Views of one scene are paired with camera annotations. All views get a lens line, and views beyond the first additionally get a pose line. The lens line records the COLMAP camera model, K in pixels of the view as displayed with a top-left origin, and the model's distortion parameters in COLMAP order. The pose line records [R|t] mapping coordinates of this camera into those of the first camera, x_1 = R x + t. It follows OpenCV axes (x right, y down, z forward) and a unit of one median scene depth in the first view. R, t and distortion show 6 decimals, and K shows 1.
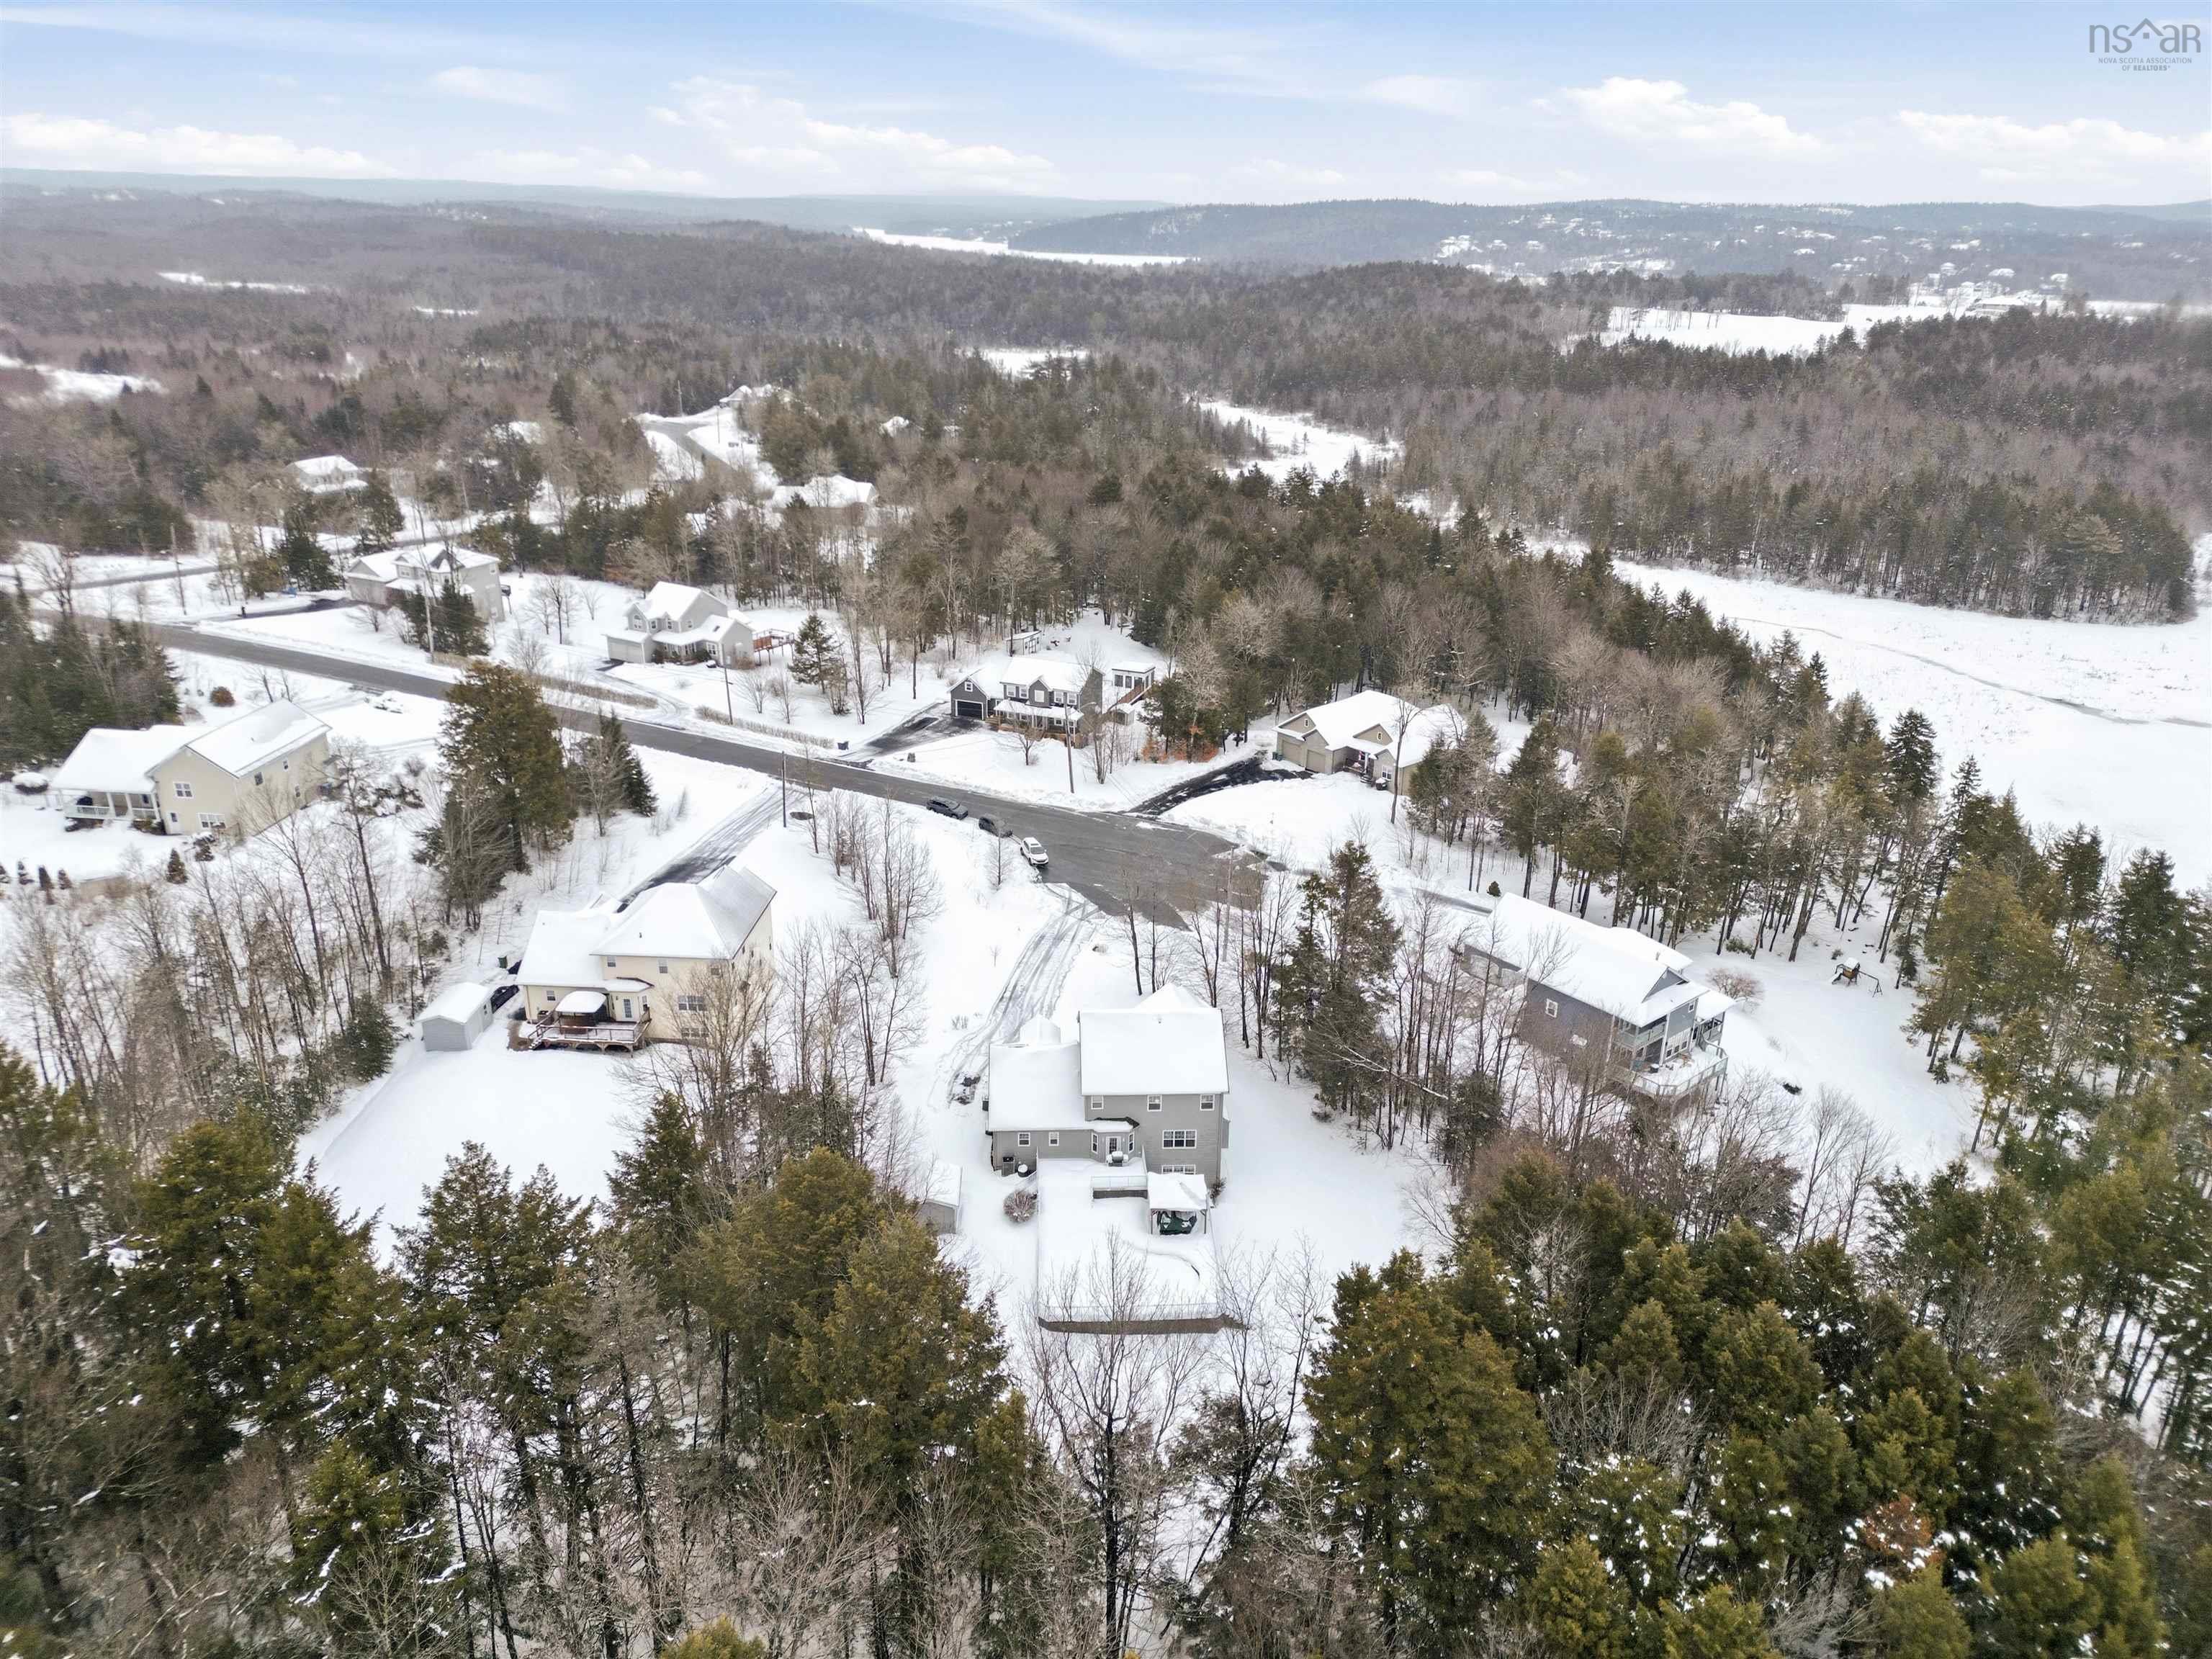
lens RADIAL K [[1520.4, 0, 1096.3], [0, 1520.4, 835.9], [0, 0, 1]] dist [0.059707, -0.060622]
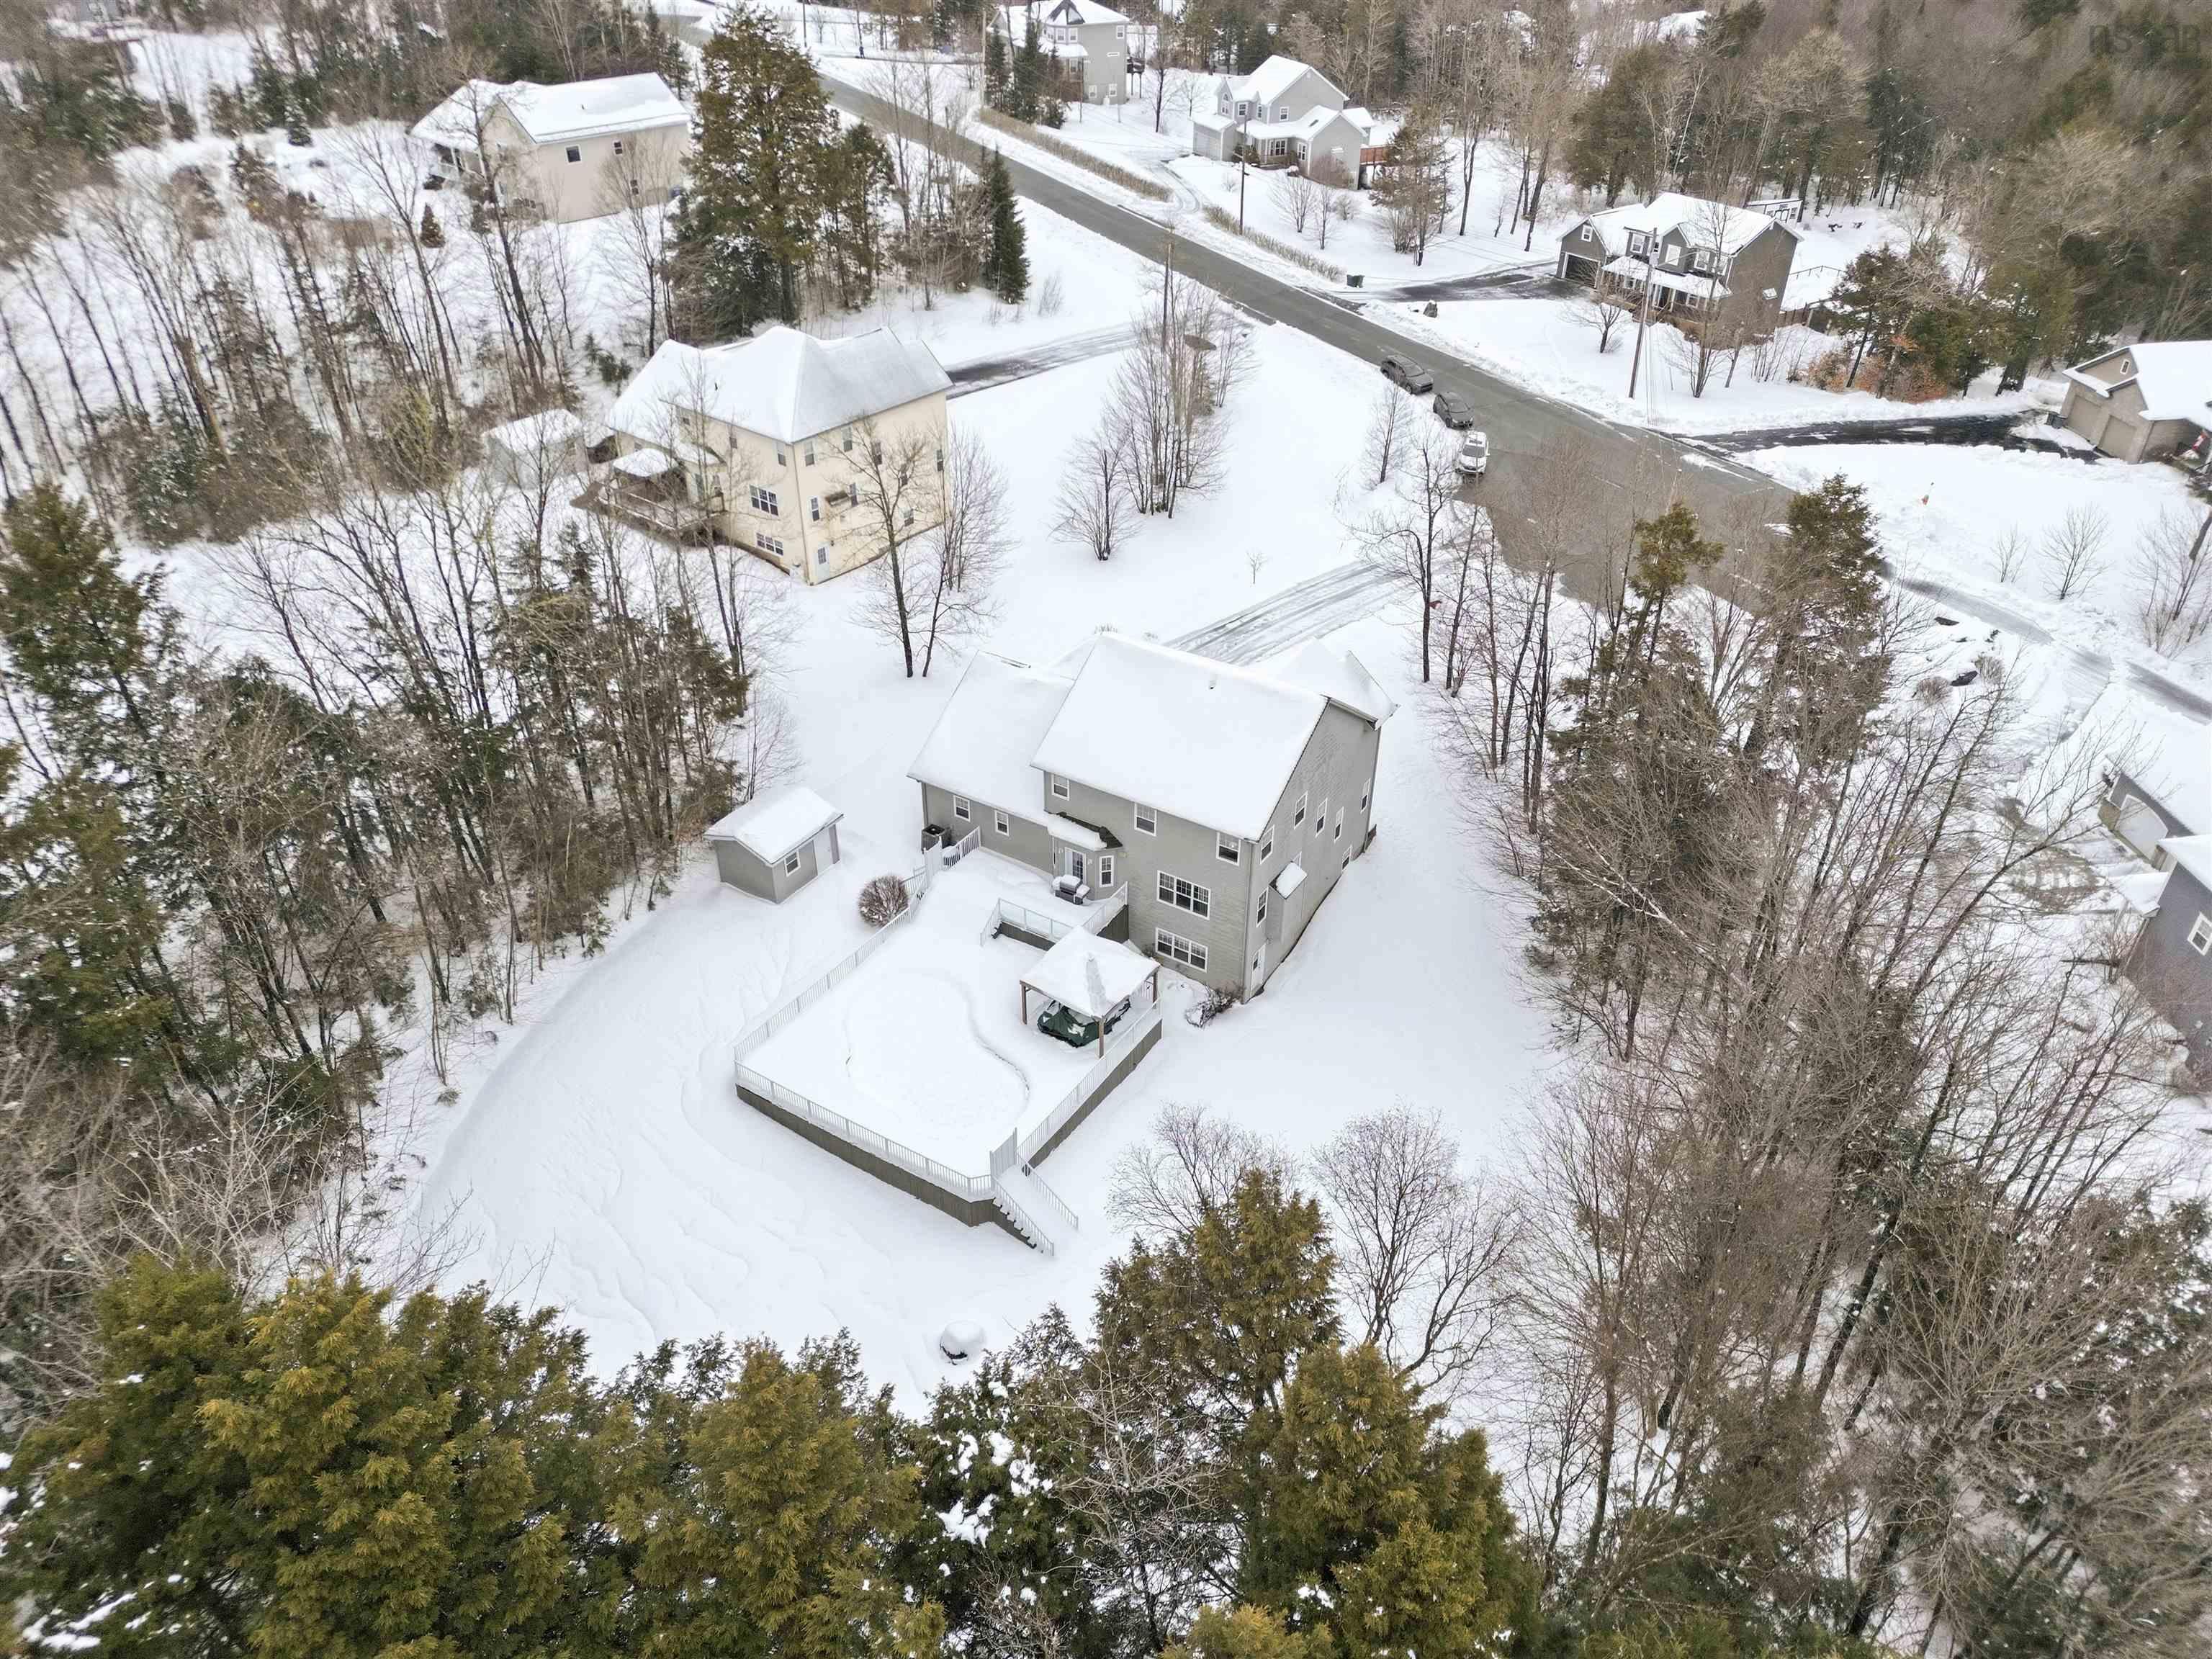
lens RADIAL K [[1520.4, 0, 1096.3], [0, 1520.4, 835.9], [0, 0, 1]] dist [0.059707, -0.060622]
pose [[0.820215, 0.316371, -0.476609, 0.156576], [-0.206441, 0.940708, 0.269167, 0.017591], [0.533506, -0.122384, 0.836895, 0.274828]]
